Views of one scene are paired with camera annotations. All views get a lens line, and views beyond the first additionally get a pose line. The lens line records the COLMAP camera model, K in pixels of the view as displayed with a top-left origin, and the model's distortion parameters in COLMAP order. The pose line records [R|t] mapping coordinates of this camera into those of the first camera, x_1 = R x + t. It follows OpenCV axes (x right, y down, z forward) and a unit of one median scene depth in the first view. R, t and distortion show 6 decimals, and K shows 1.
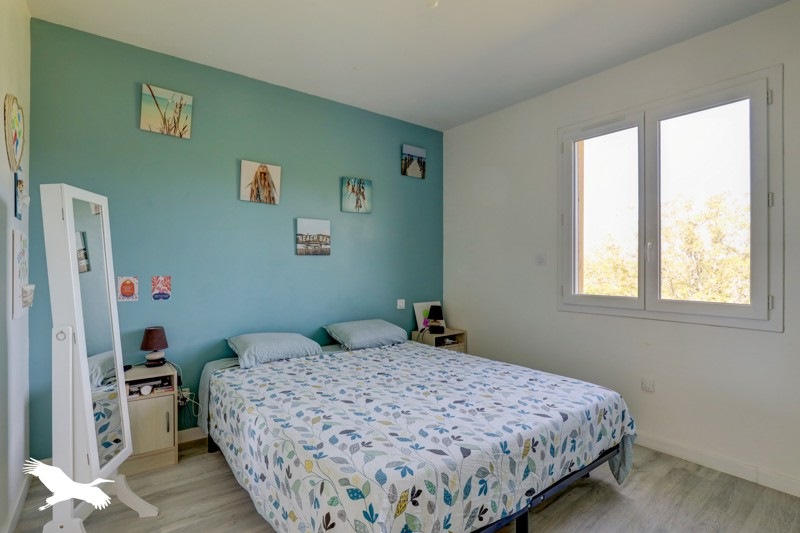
lens RADIAL K [[400.5, 0, 400.0], [0, 400.5, 266.5], [0, 0, 1]] dist [-0.029553, 0.001706]
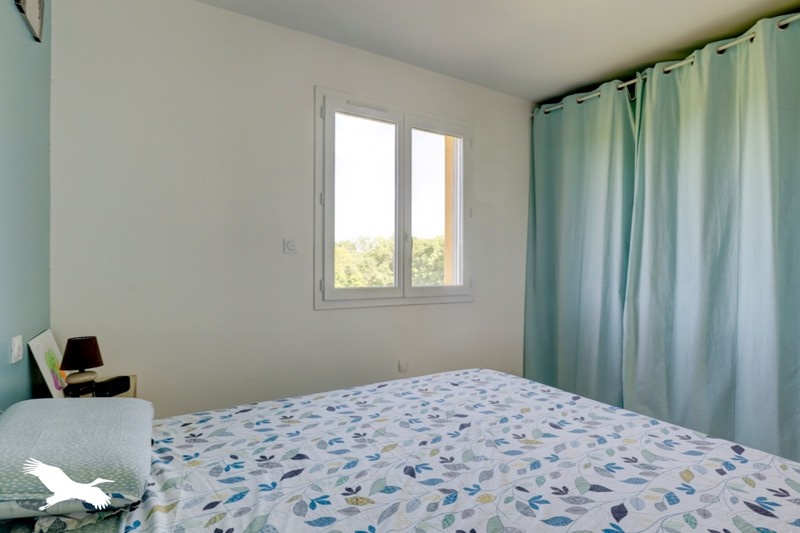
lens RADIAL K [[400.5, 0, 400.0], [0, 400.5, 266.5], [0, 0, 1]] dist [-0.029553, 0.001706]
pose [[0.114397, -0.002035, 0.993433, -0.515176], [-0.006730, 0.999973, 0.002823, 0.024411], [-0.993412, -0.007009, 0.114380, 0.964477]]
